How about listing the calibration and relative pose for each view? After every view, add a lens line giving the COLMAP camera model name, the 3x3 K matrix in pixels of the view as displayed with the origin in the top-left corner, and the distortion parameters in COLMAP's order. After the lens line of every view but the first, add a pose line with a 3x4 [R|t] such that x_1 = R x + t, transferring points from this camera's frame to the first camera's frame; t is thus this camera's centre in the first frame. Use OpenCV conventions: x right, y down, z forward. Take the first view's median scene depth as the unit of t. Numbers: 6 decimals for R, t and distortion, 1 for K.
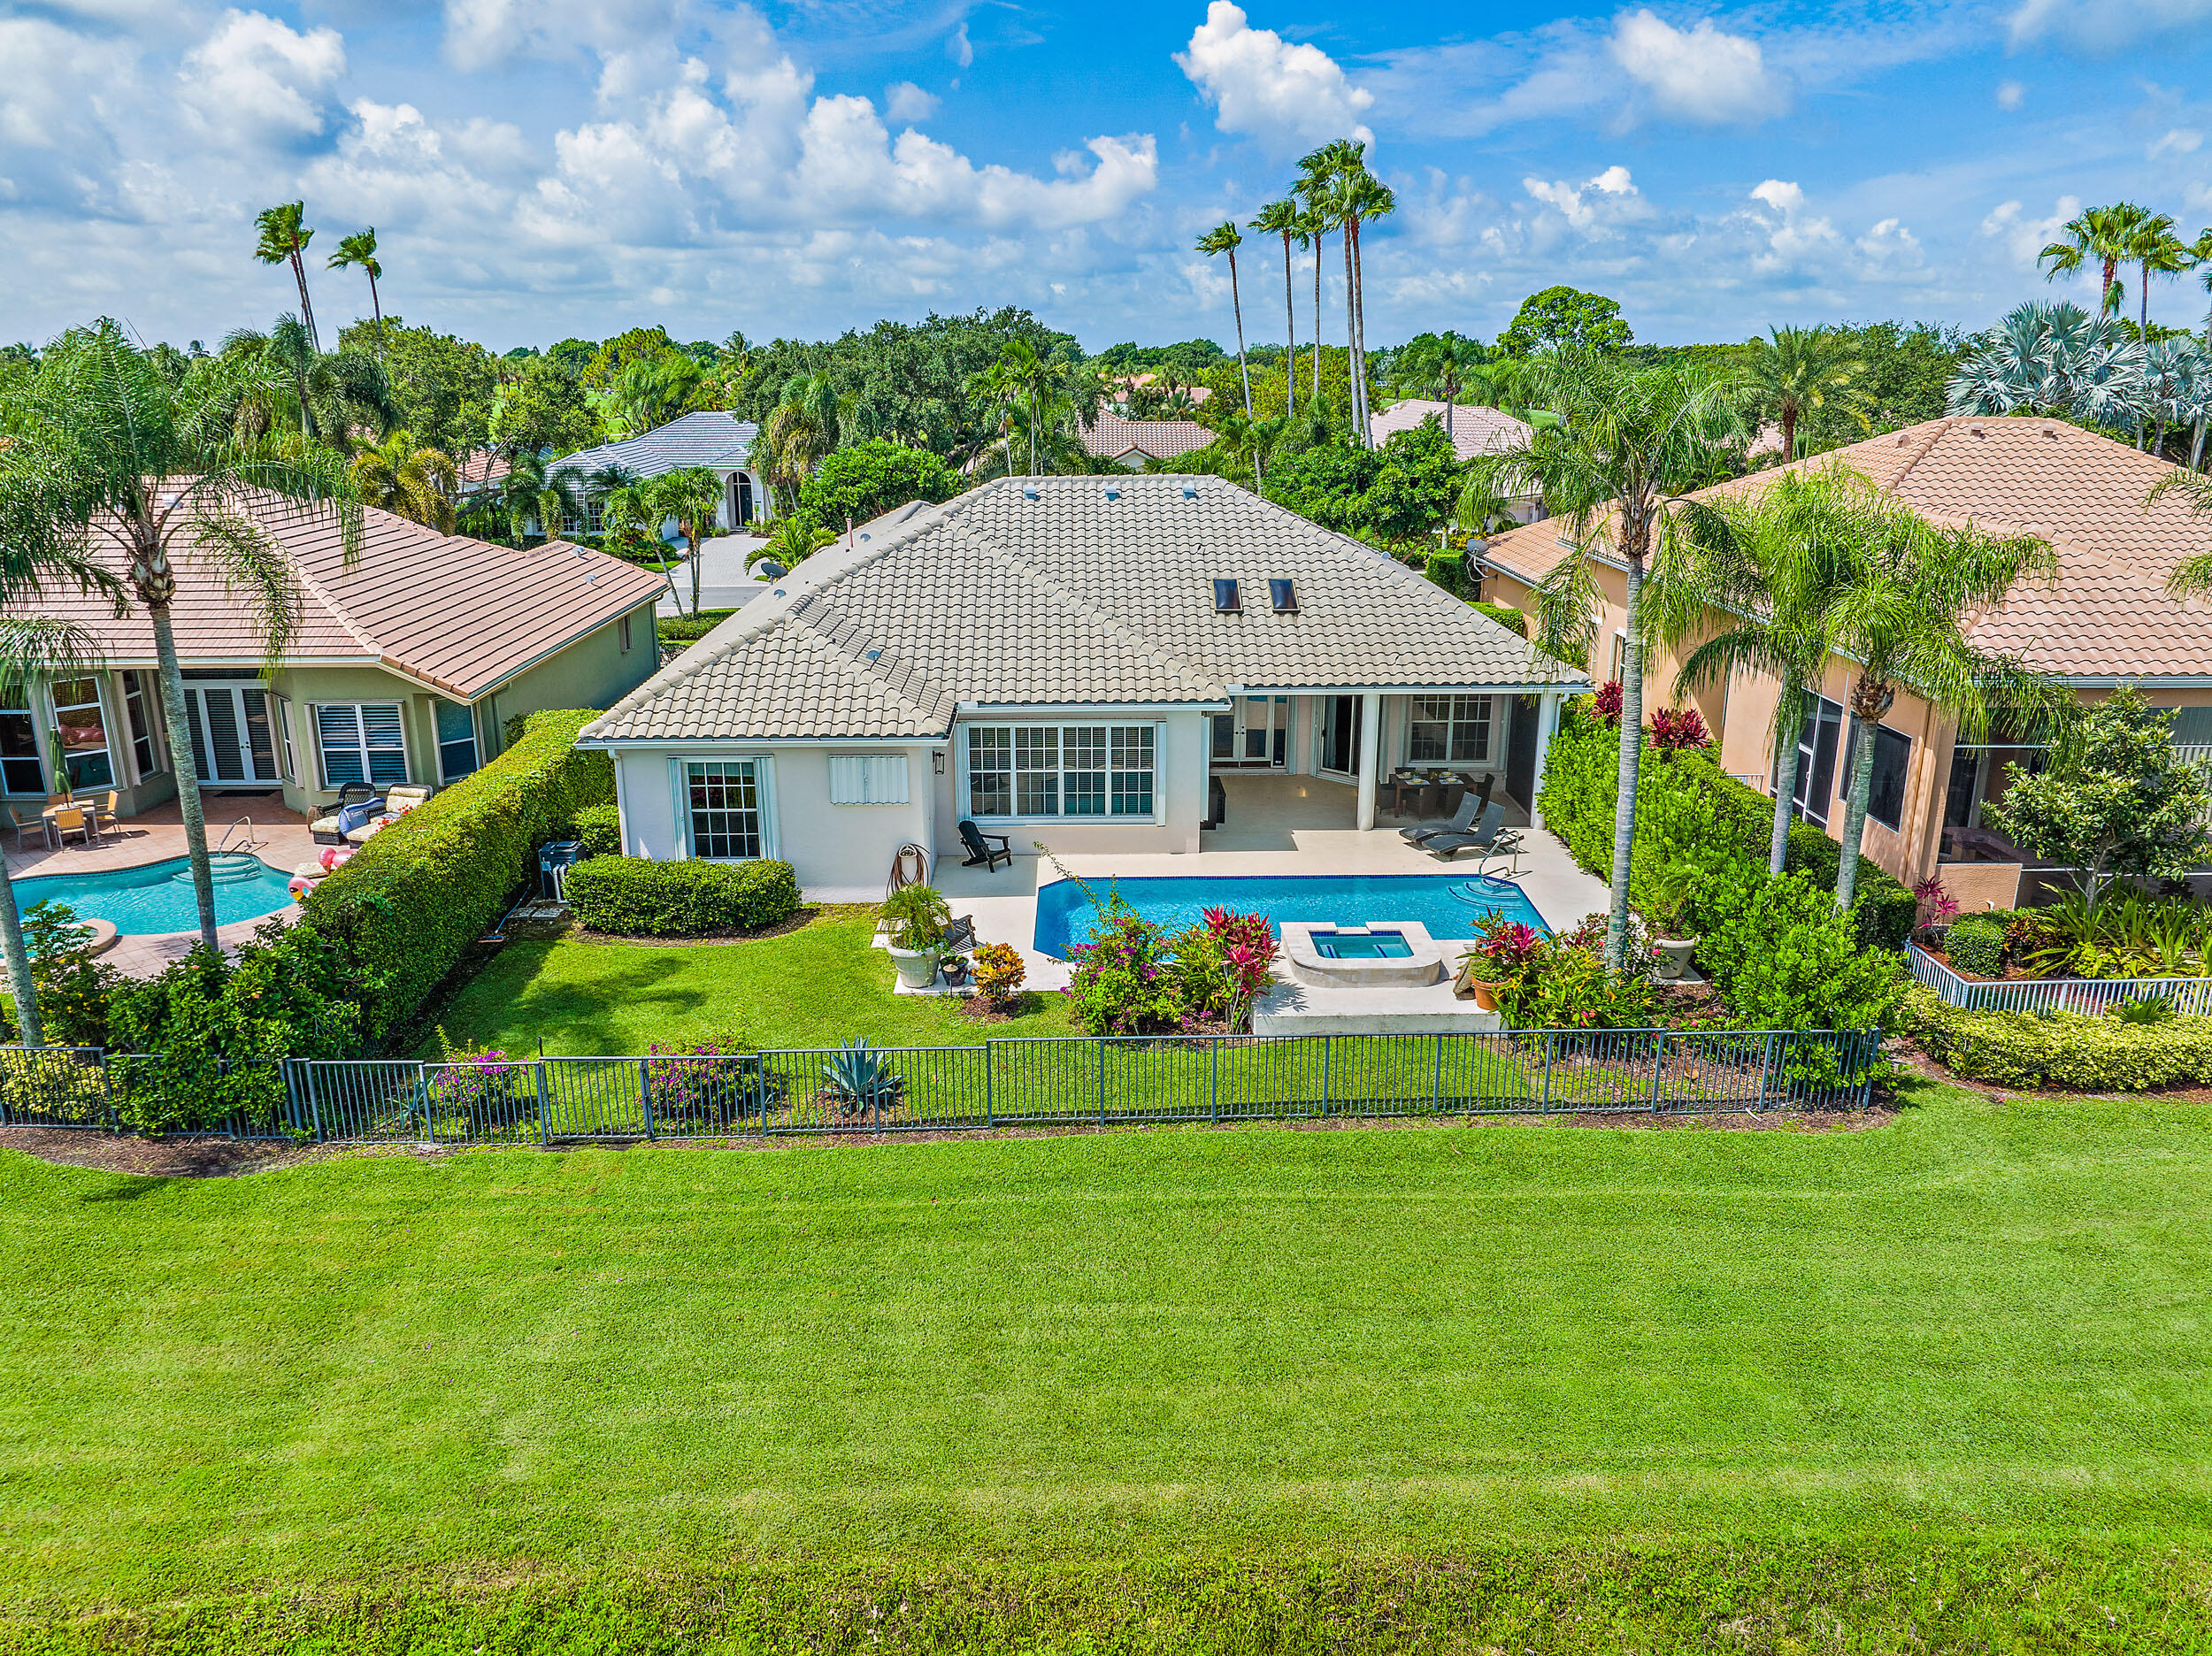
lens RADIAL K [[1555.3, 0, 1106.0], [0, 1555.3, 828.0], [0, 0, 1]] dist [-0.030318, 0.001424]
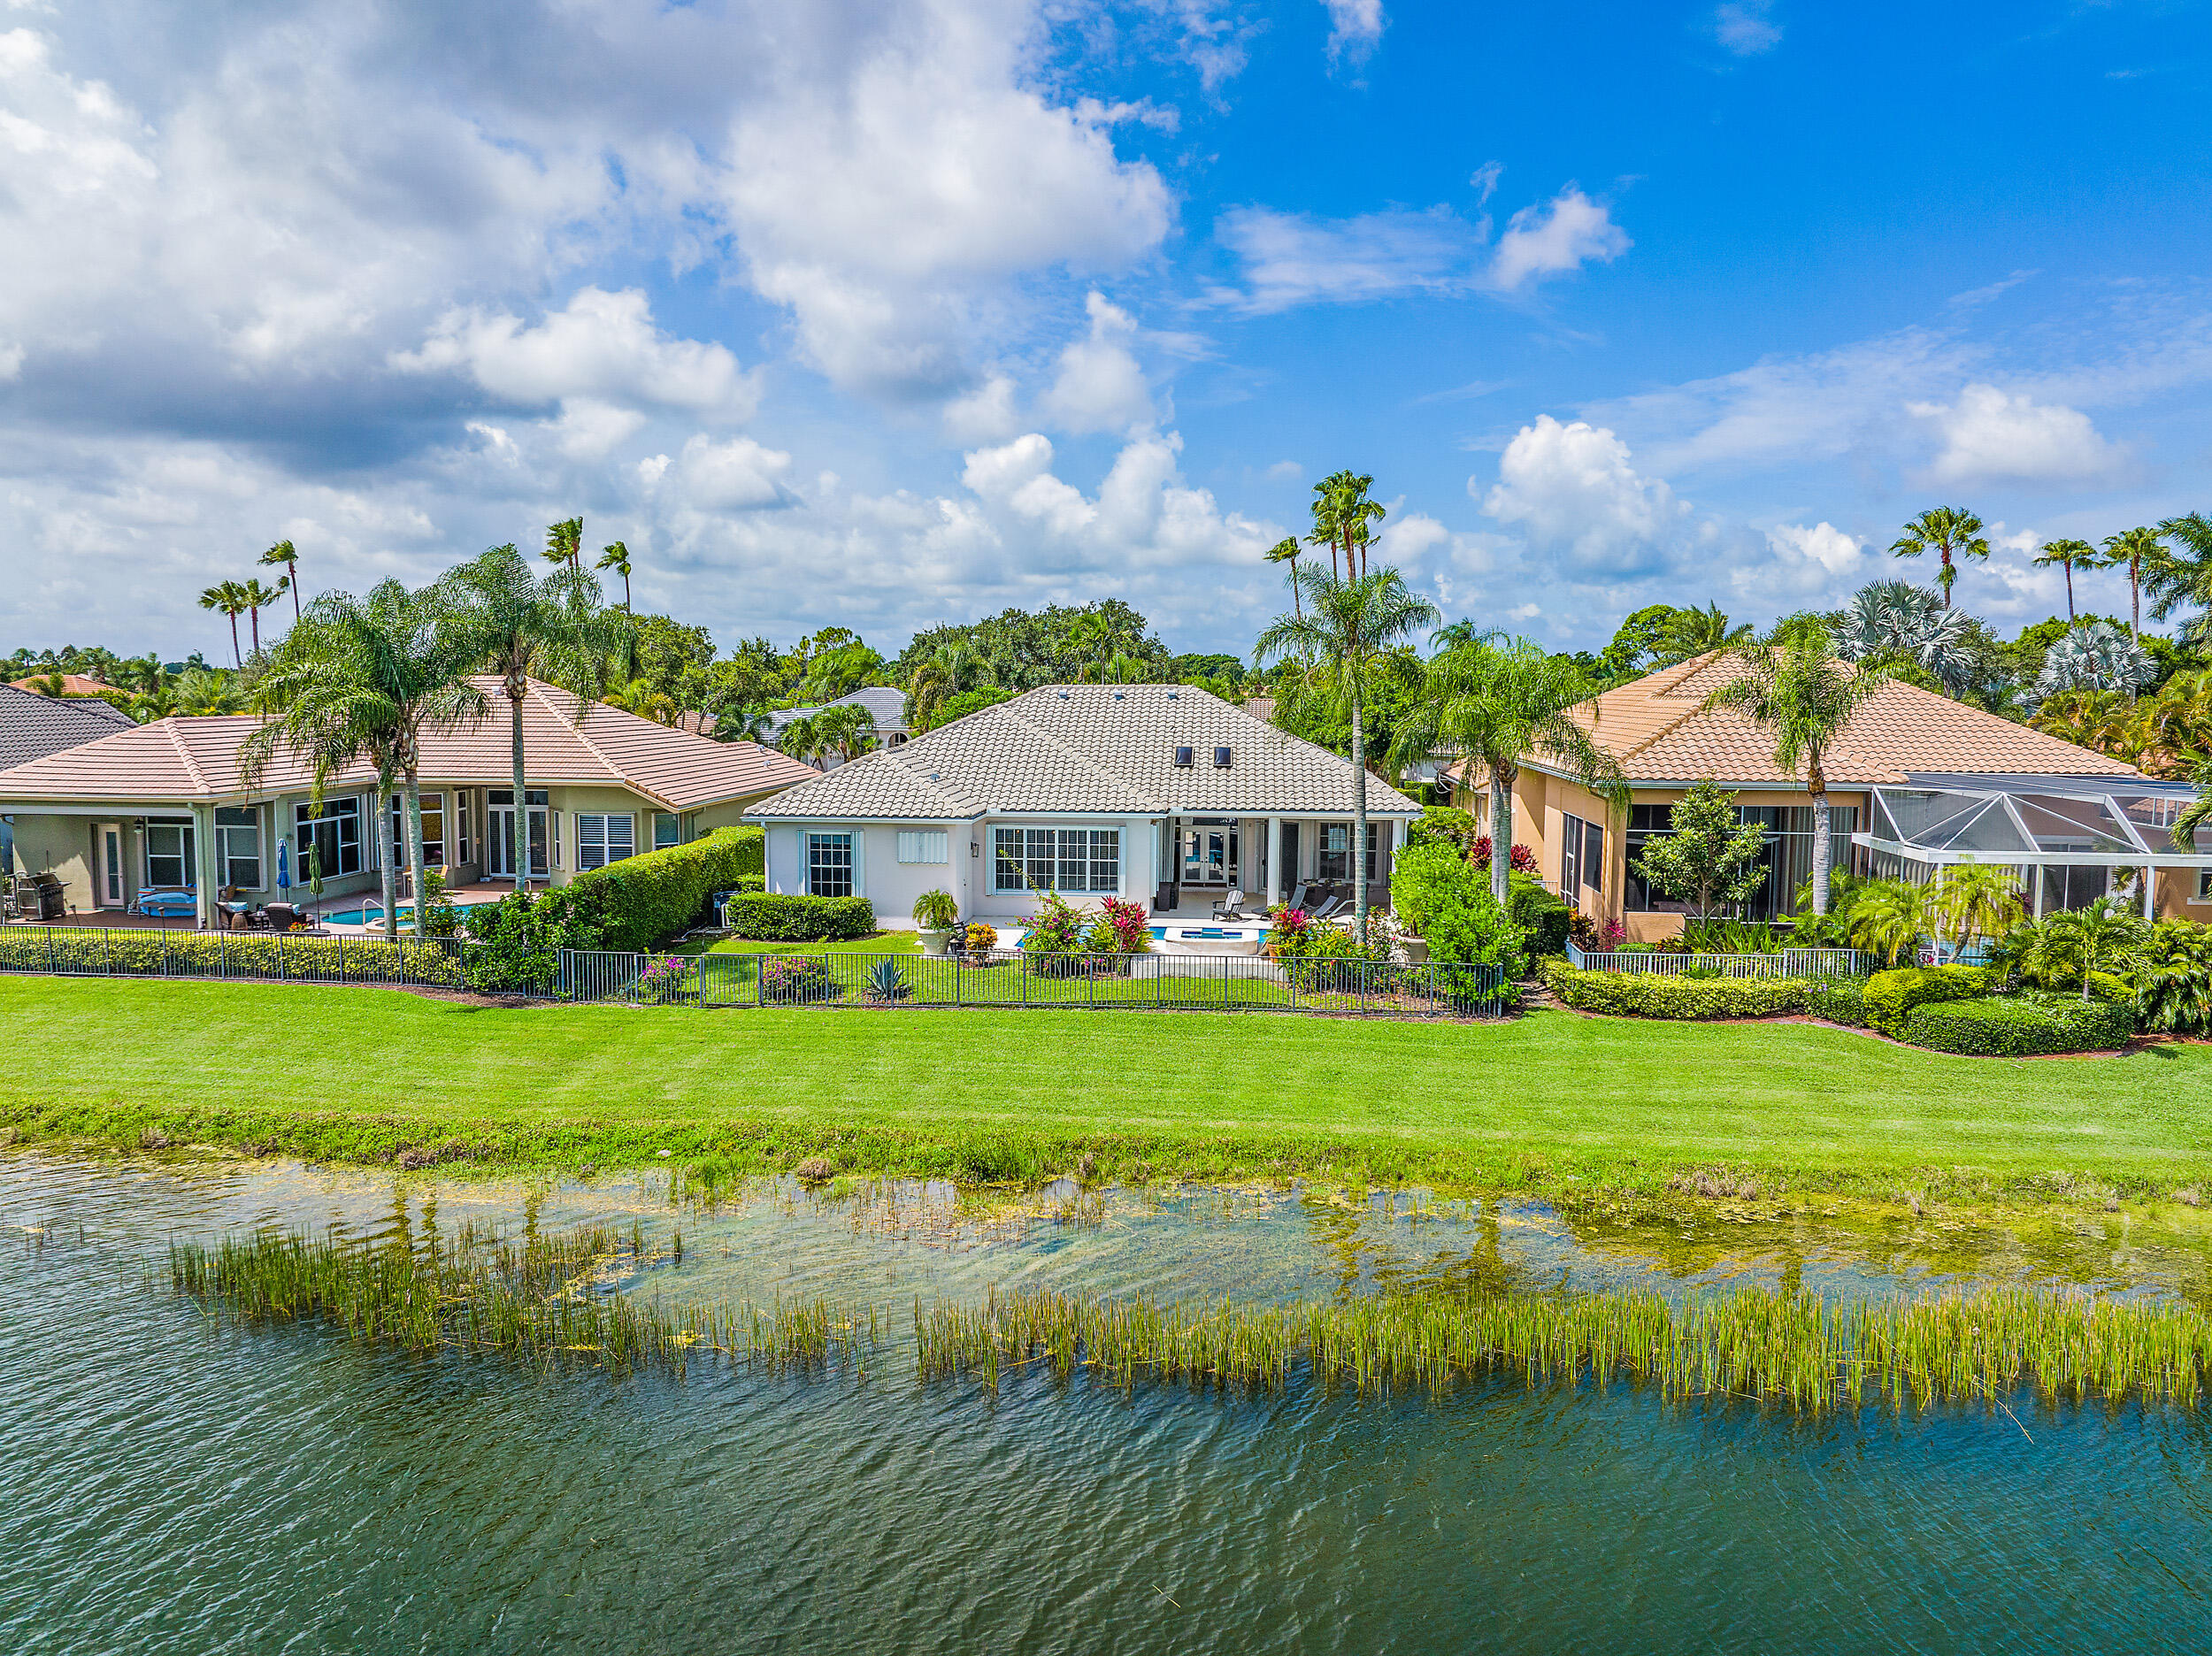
lens RADIAL K [[1500.9, 0, 1106.0], [0, 1500.9, 828.0], [0, 0, 1]] dist [-0.000216, -0.055469]
pose [[0.994050, 0.017536, -0.107508, 0.182266], [-0.038104, 0.980581, -0.192379, 0.220732], [0.102047, 0.195331, 0.975414, -0.431472]]
